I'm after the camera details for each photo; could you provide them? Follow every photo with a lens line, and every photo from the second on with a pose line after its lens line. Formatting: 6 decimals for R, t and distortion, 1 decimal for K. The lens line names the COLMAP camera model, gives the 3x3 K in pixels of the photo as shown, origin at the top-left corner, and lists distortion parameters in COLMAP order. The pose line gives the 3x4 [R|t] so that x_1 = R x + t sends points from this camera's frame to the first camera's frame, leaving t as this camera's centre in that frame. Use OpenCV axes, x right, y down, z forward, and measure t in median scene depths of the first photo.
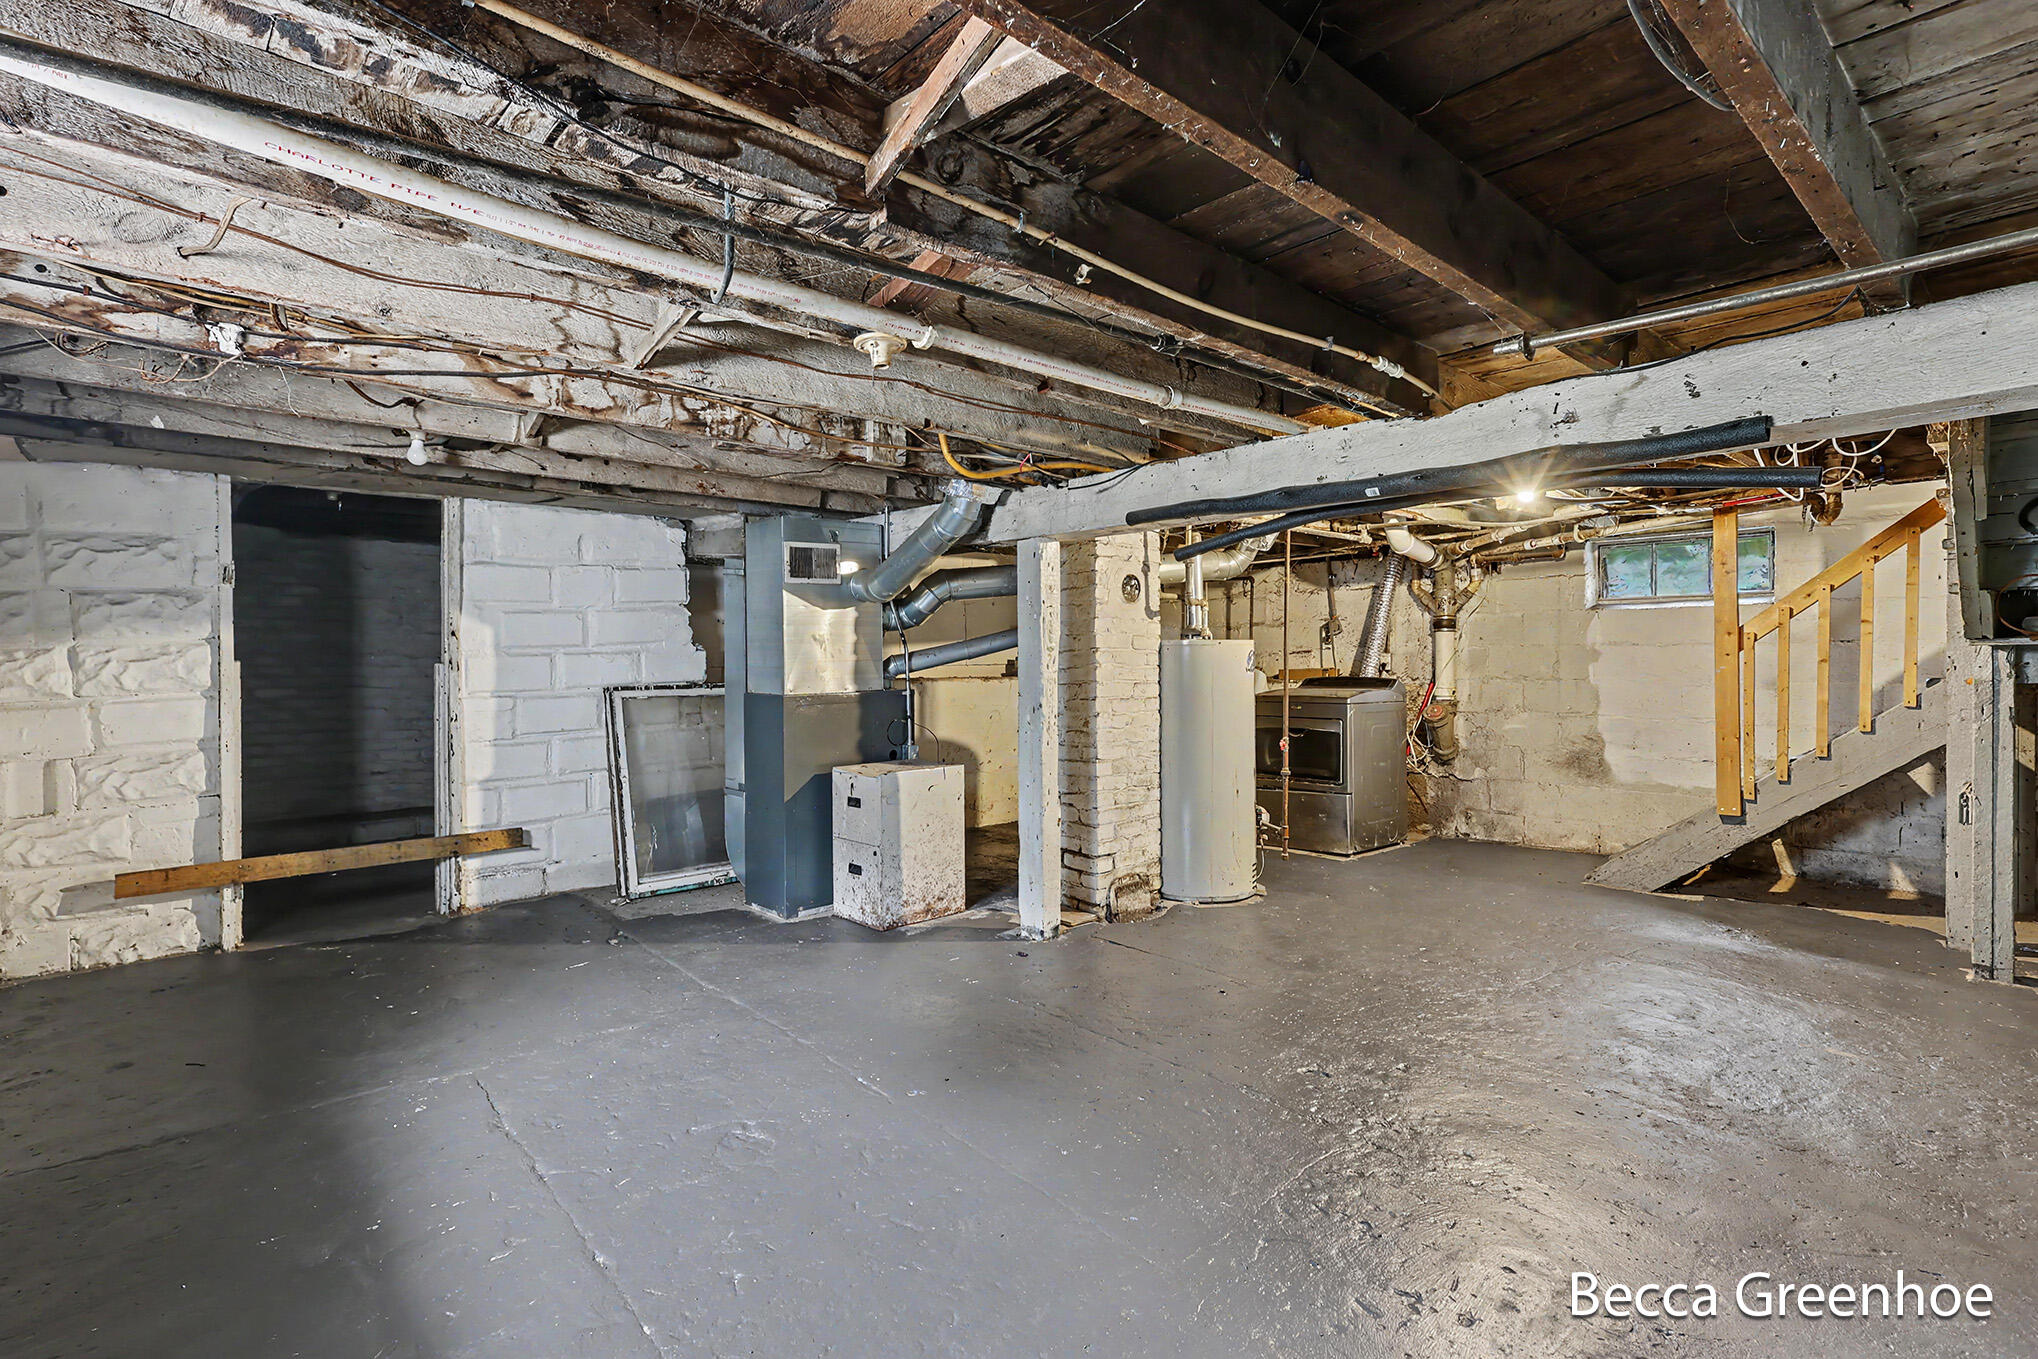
lens RADIAL K [[947.6, 0, 1019.0], [0, 947.6, 679.5], [0, 0, 1]] dist [-0.004357, 0.000454]
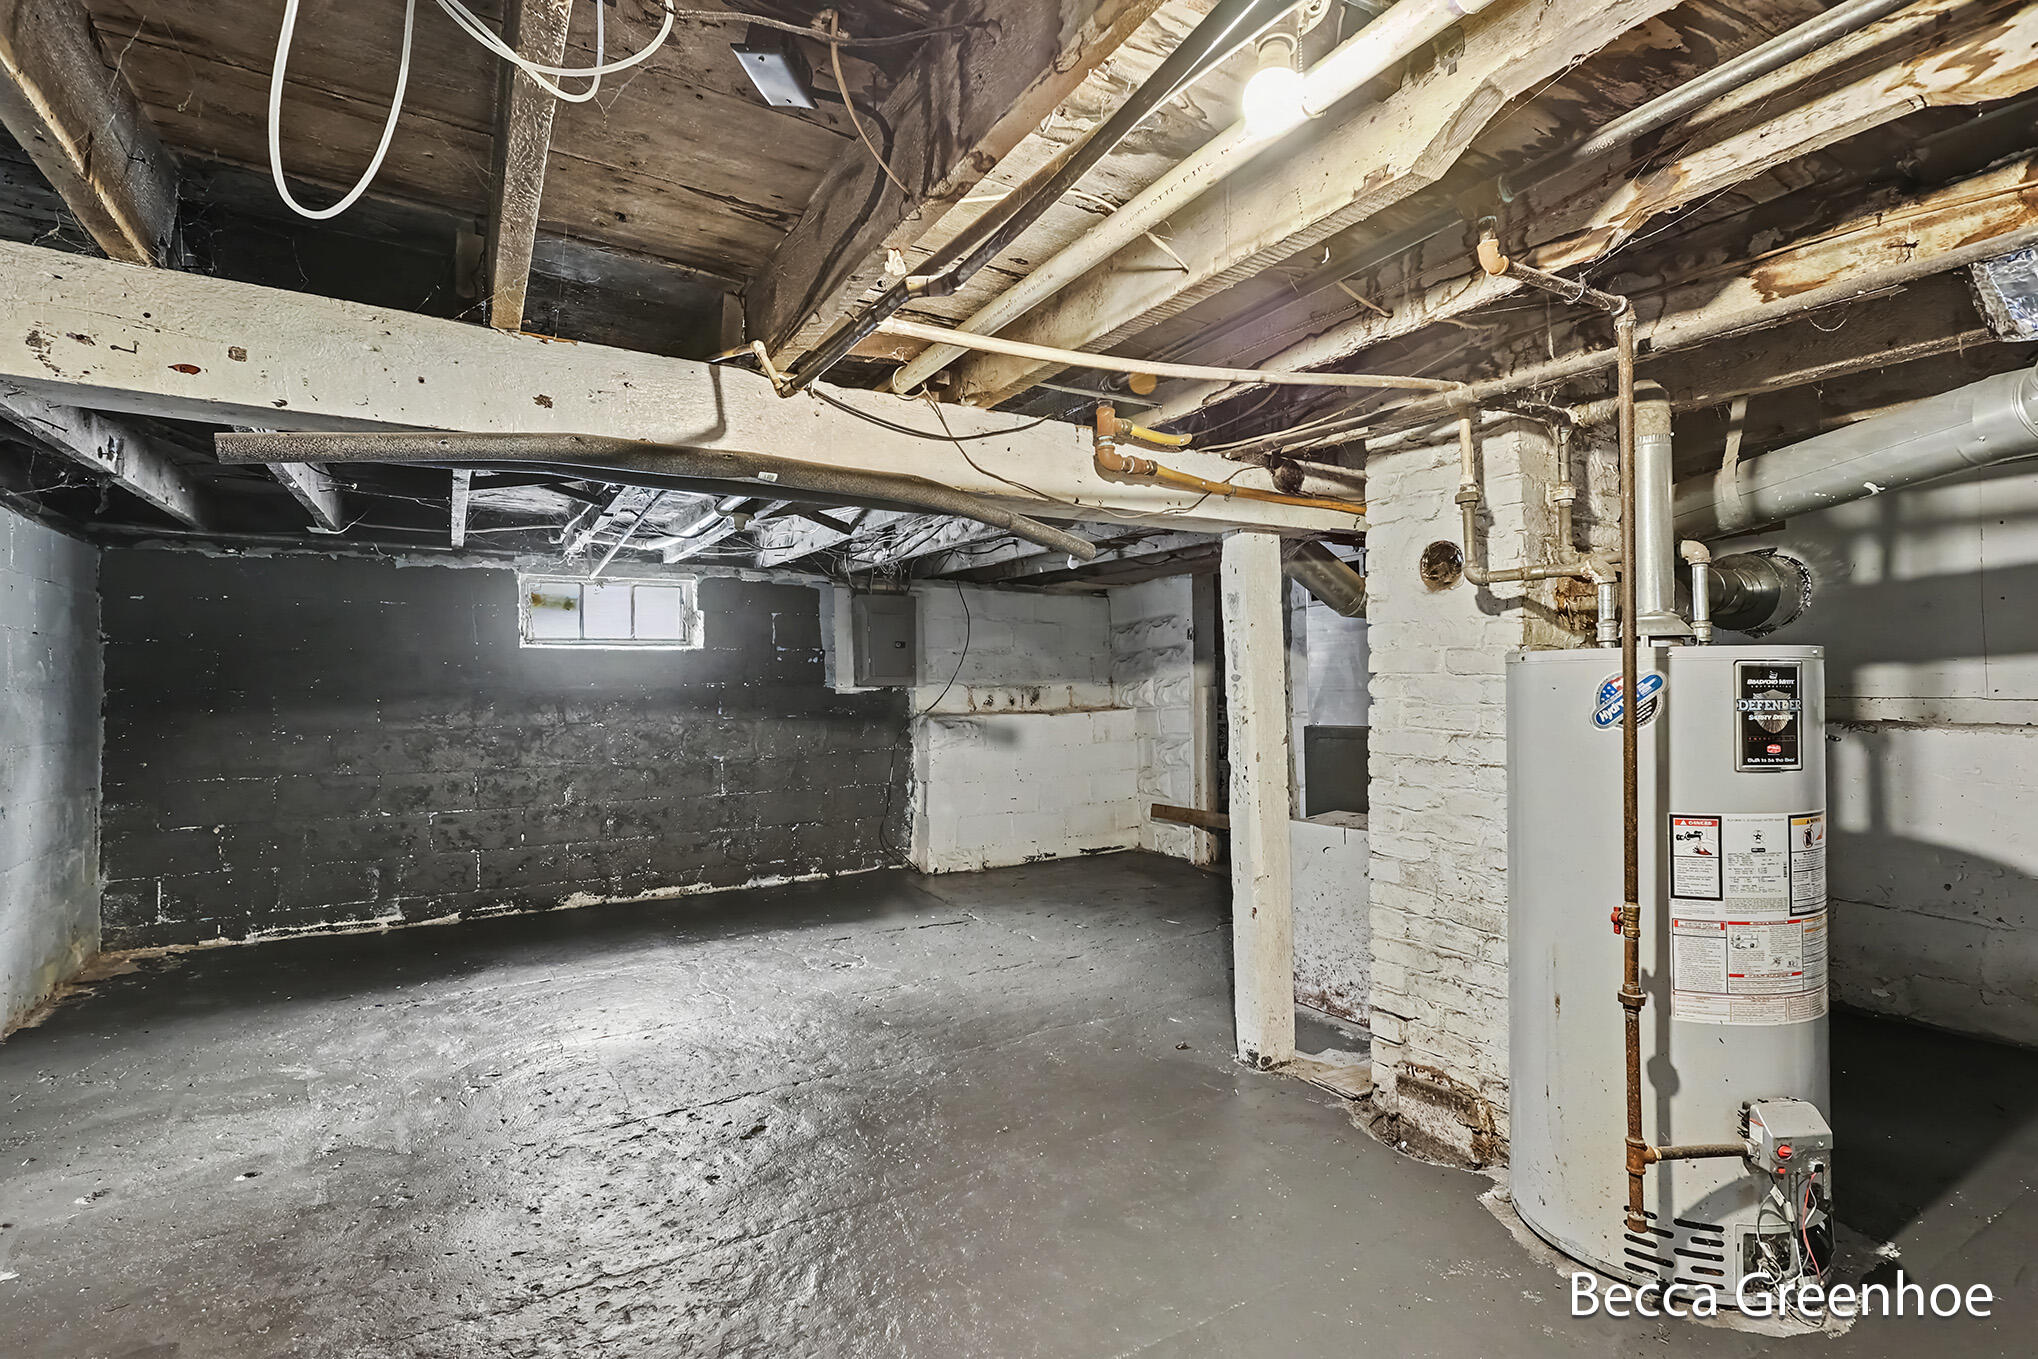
lens RADIAL K [[947.6, 0, 1019.0], [0, 947.6, 679.5], [0, 0, 1]] dist [-0.004357, 0.000454]
pose [[-0.167924, -0.000659, -0.985800, 0.720756], [-0.011470, 0.999933, 0.001286, -0.026725], [0.985733, 0.011523, -0.167921, 0.853125]]
